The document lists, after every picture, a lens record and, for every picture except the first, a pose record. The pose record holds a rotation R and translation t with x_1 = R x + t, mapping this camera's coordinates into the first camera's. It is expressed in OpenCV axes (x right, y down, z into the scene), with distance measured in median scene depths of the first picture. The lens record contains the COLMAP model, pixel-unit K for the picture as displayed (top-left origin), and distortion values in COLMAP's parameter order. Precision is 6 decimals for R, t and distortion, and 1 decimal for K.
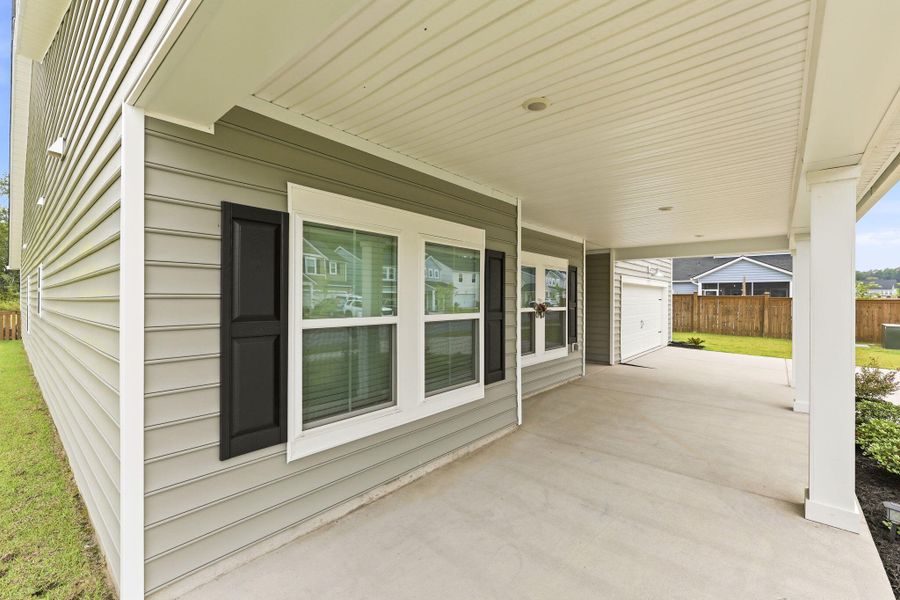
lens RADIAL K [[365.1, 0, 448.4], [0, 365.1, 301.2], [0, 0, 1]] dist [-0.002726, -0.000158]
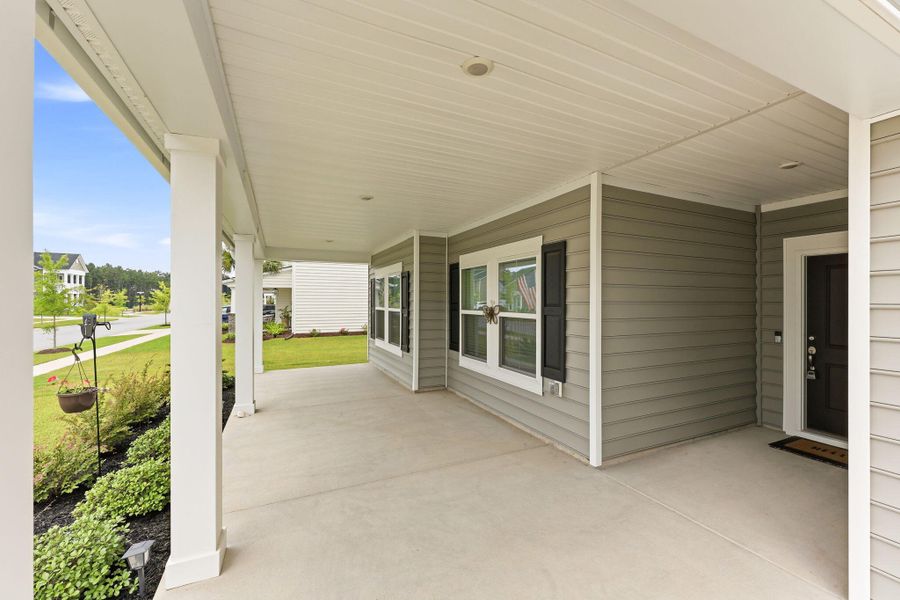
lens RADIAL K [[368.5, 0, 450.0], [0, 368.5, 300.0], [0, 0, 1]] dist [-0.001219, 0.000094]
pose [[-0.405994, -0.006274, -0.913854, 1.988276], [-0.006717, 0.999970, -0.003881, -0.009965], [0.913851, 0.004563, -0.406024, 2.322119]]
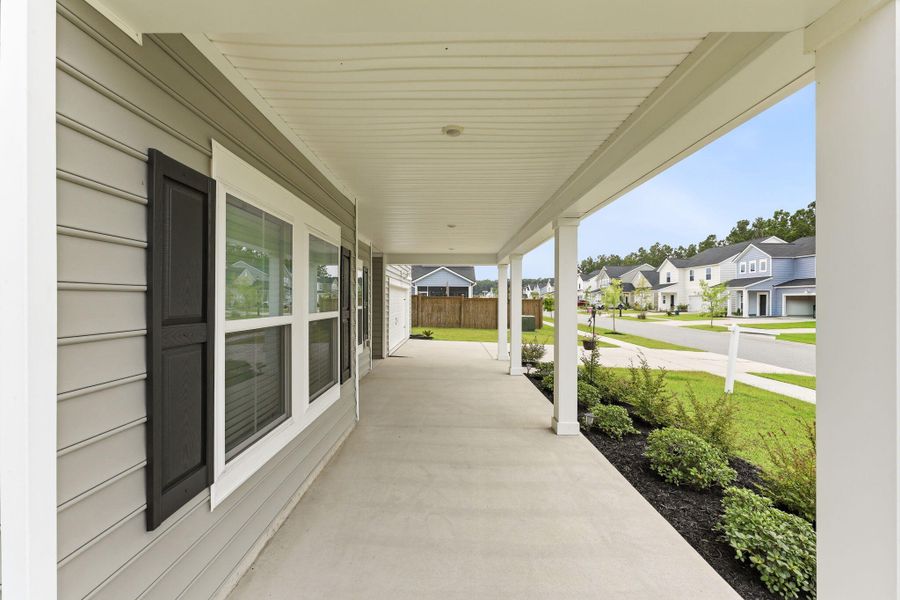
lens RADIAL K [[371.8, 0, 437.3], [0, 371.8, 303.0], [0, 0, 1]] dist [-0.000809, 0.000102]
pose [[0.766302, -0.007392, 0.642438, -0.413989], [0.006068, 0.999972, 0.004268, 0.008565], [-0.642452, 0.000628, 0.766326, 0.080018]]
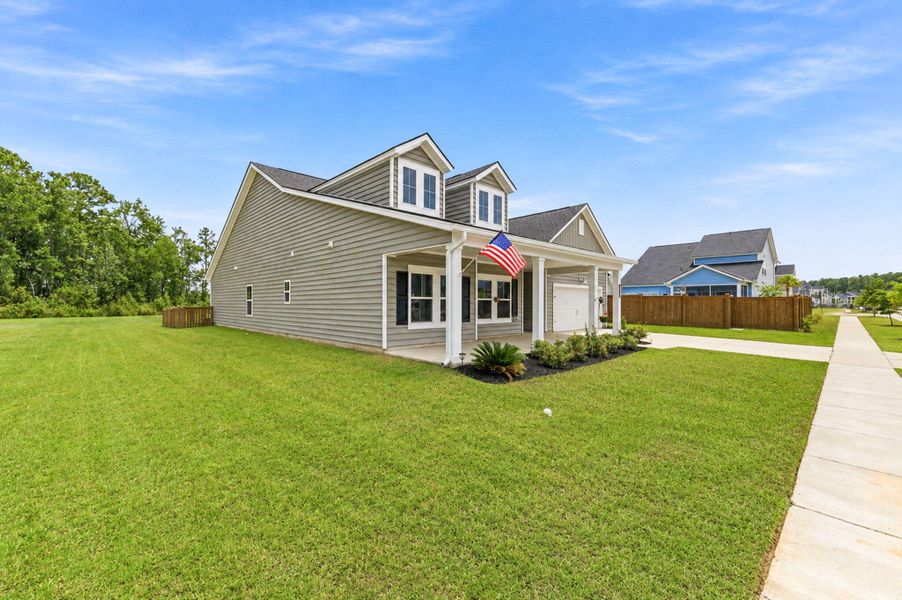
lens RADIAL K [[365.9, 0, 449.4], [0, 365.9, 301.2], [0, 0, 1]] dist [-0.002726, -0.000158]
pose [[0.997543, -0.002132, -0.070026, 0.250004], [0.001222, 0.999914, -0.013026, 0.117387], [0.070048, 0.012908, 0.997460, -2.347397]]
